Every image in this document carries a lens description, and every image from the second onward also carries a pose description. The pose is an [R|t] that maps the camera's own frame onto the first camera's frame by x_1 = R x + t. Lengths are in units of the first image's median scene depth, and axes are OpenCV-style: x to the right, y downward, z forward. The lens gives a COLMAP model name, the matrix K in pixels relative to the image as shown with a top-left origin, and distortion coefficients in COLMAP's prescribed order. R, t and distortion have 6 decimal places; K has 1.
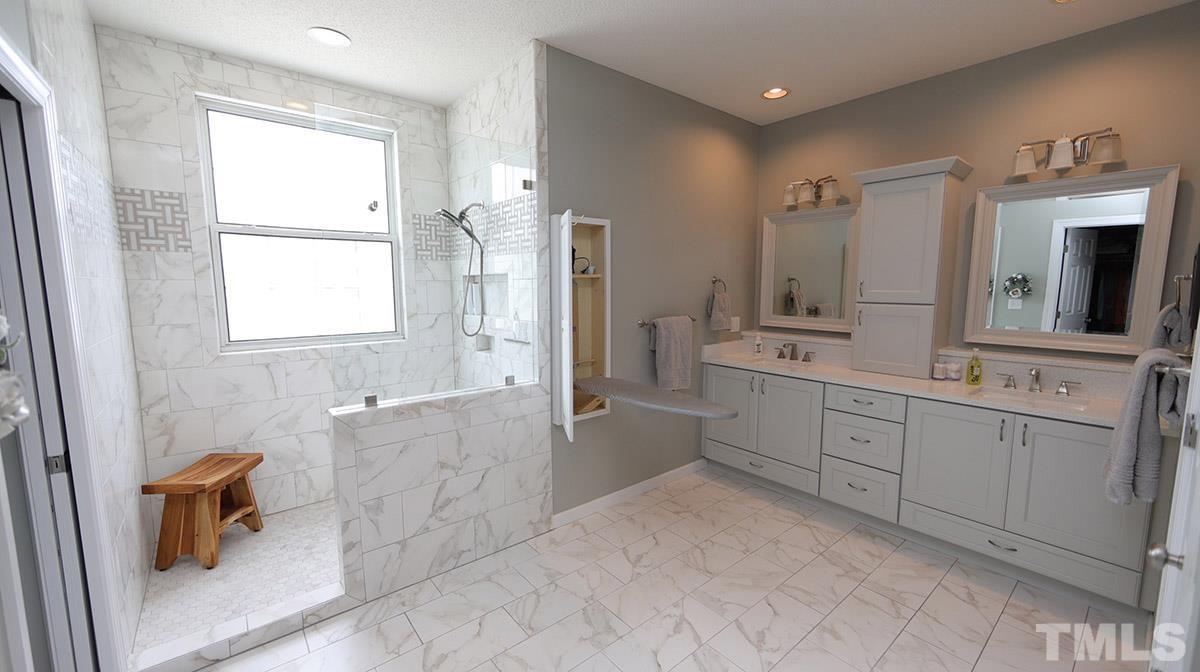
lens RADIAL K [[468.1, 0, 601.9], [0, 468.1, 340.0], [0, 0, 1]] dist [-0.000836, 0.000080]
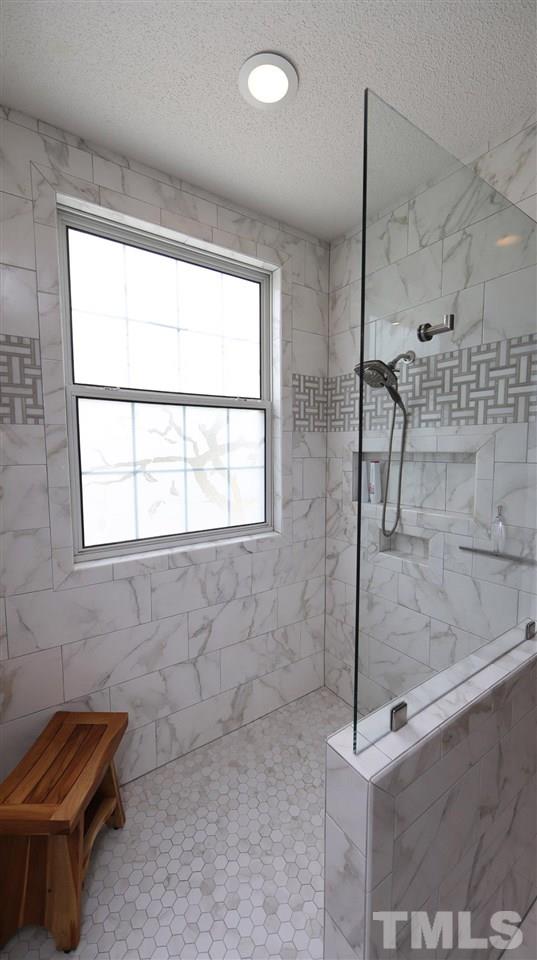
lens RADIAL K [[374.5, 0, 267.0], [0, 374.5, 479.4], [0, 0, 1]] dist [-0.000836, 0.000080]
pose [[0.995908, 0.005577, -0.090197, -0.443636], [-0.008501, 0.999449, -0.032072, -0.081824], [0.089969, 0.032707, 0.995407, 0.429279]]
